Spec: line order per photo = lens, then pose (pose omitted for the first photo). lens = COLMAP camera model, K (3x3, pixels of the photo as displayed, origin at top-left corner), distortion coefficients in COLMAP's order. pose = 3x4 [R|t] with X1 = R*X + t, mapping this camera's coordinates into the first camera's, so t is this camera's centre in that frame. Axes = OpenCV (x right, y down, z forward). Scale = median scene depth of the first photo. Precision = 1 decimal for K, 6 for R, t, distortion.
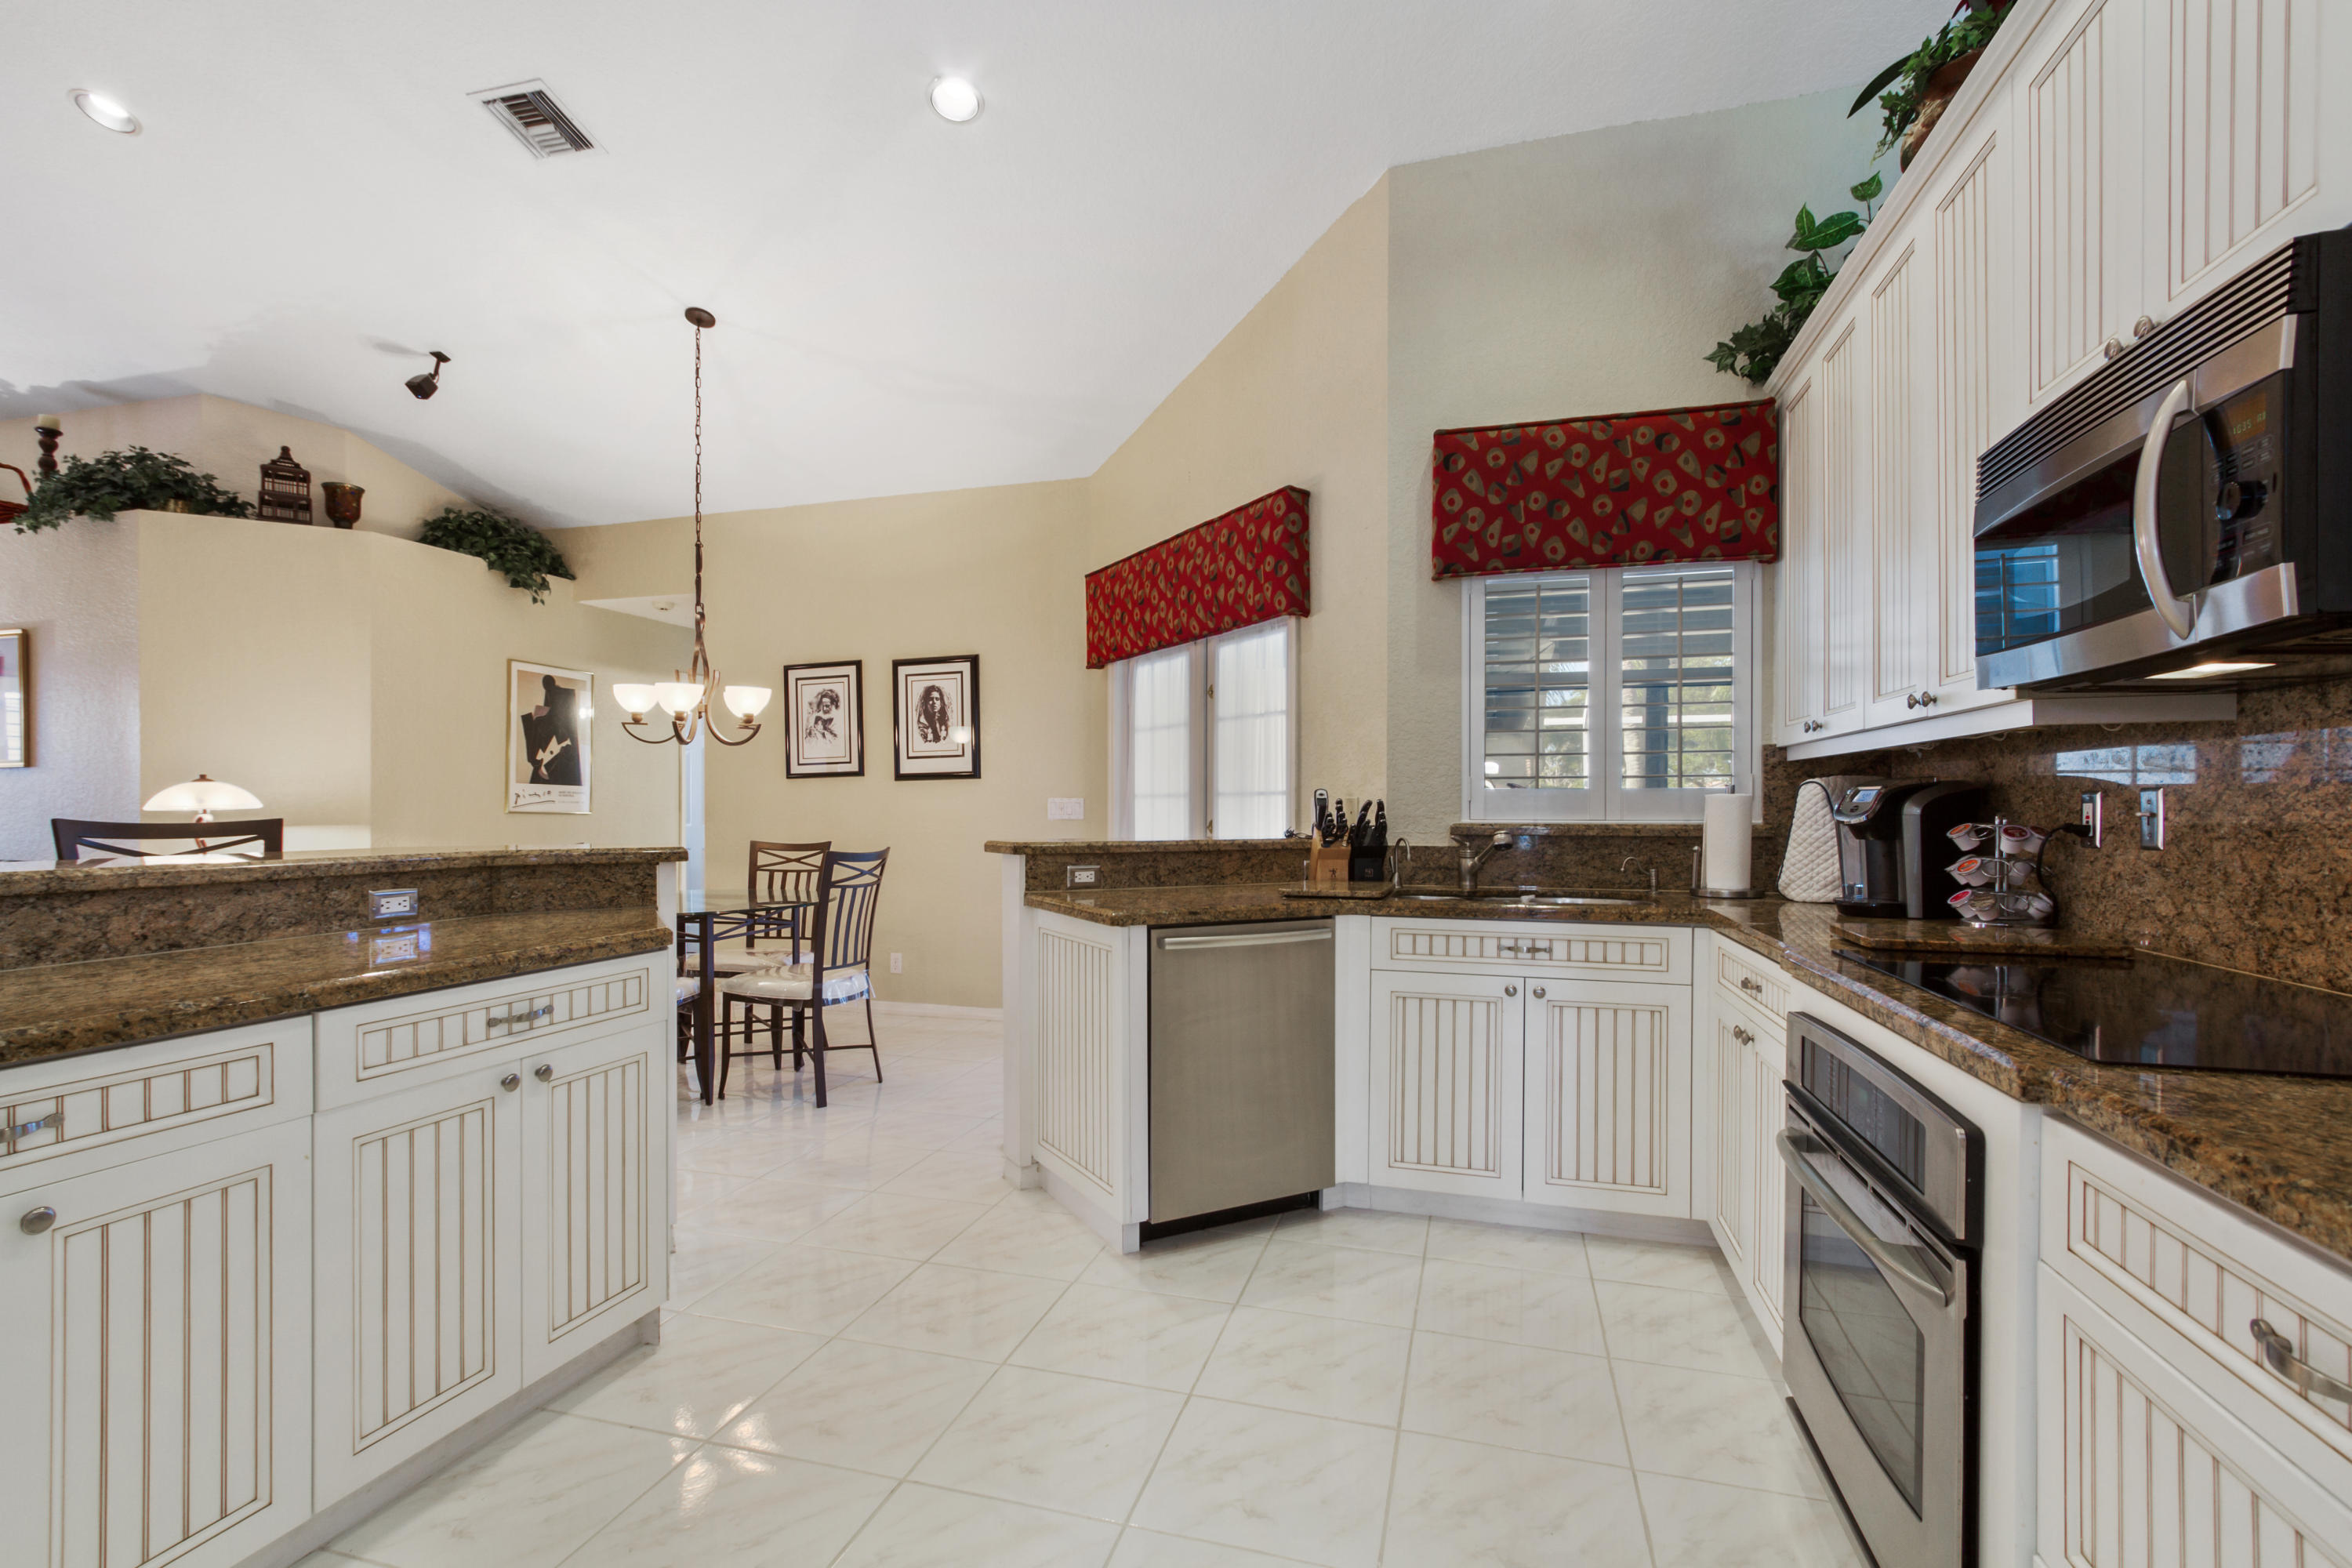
lens RADIAL K [[1081.2, 0, 1172.9], [0, 1081.2, 801.6], [0, 0, 1]] dist [0.005631, 0.000690]
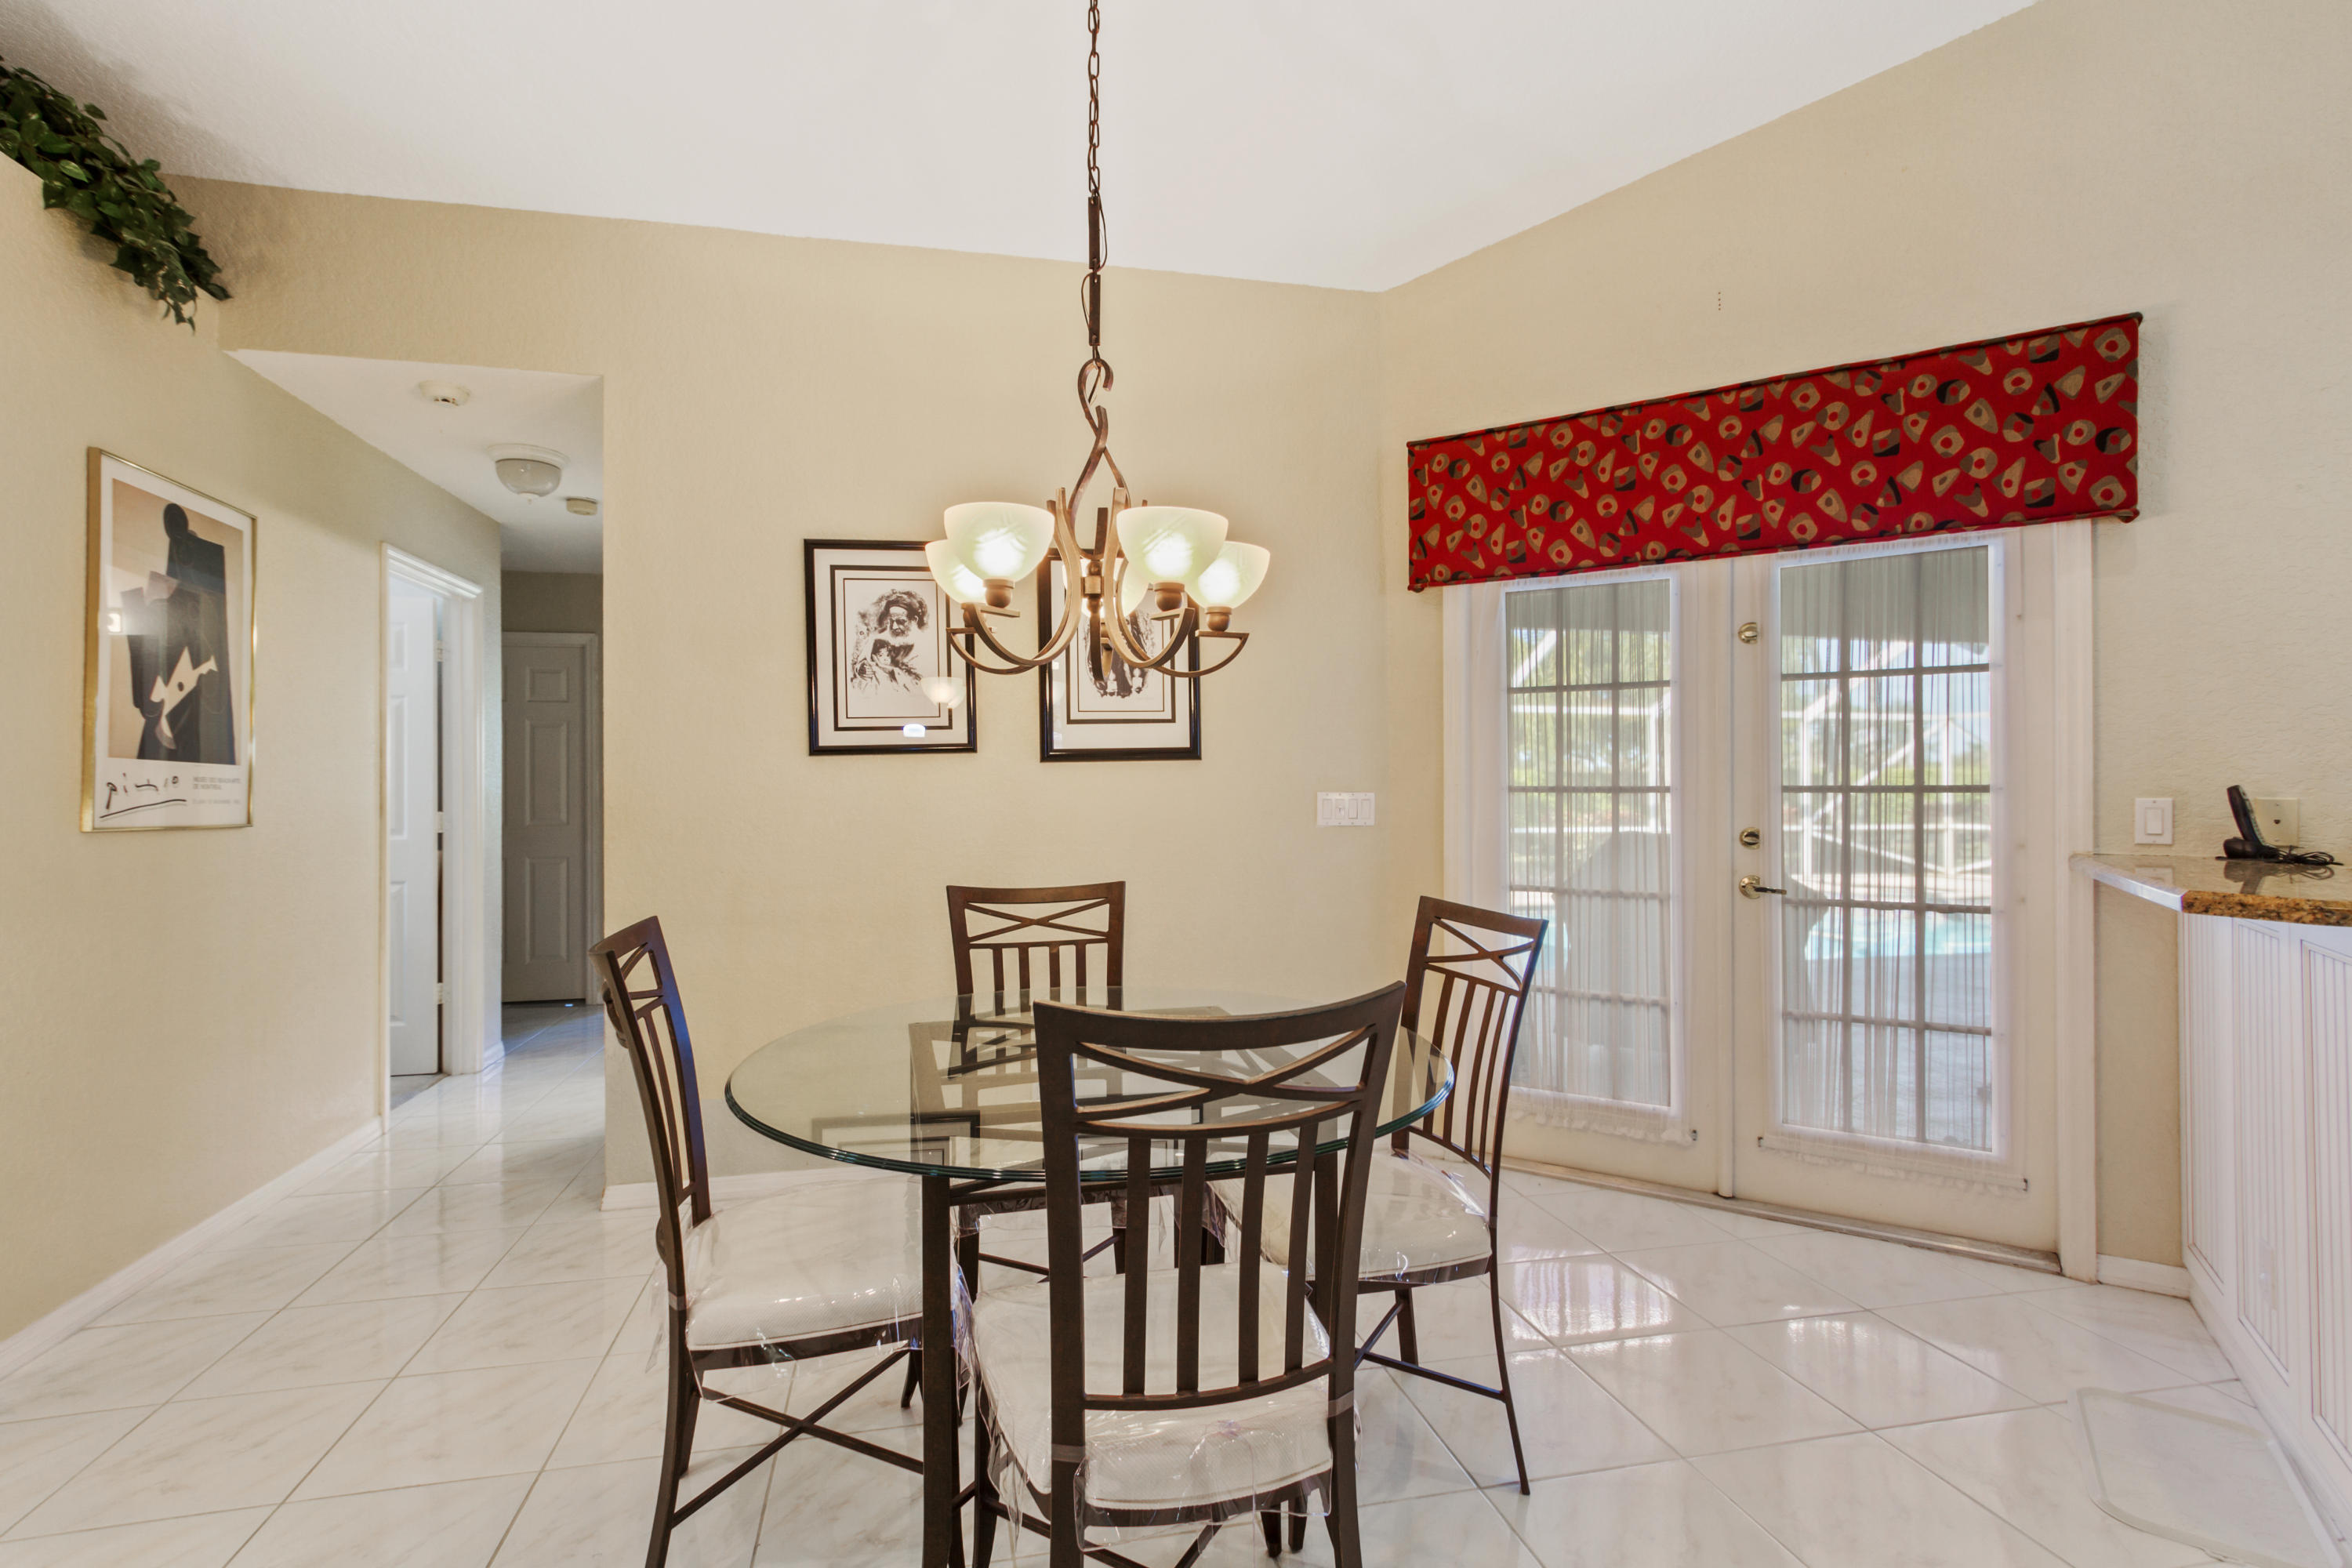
lens RADIAL K [[1081.2, 0, 1170.9], [0, 1081.2, 776.5], [0, 0, 1]] dist [0.005631, 0.000690]
pose [[0.879960, 0.003940, 0.475032, -0.458394], [-0.001398, 0.999983, -0.005705, -0.008242], [-0.475046, 0.004356, 0.879950, 0.462216]]
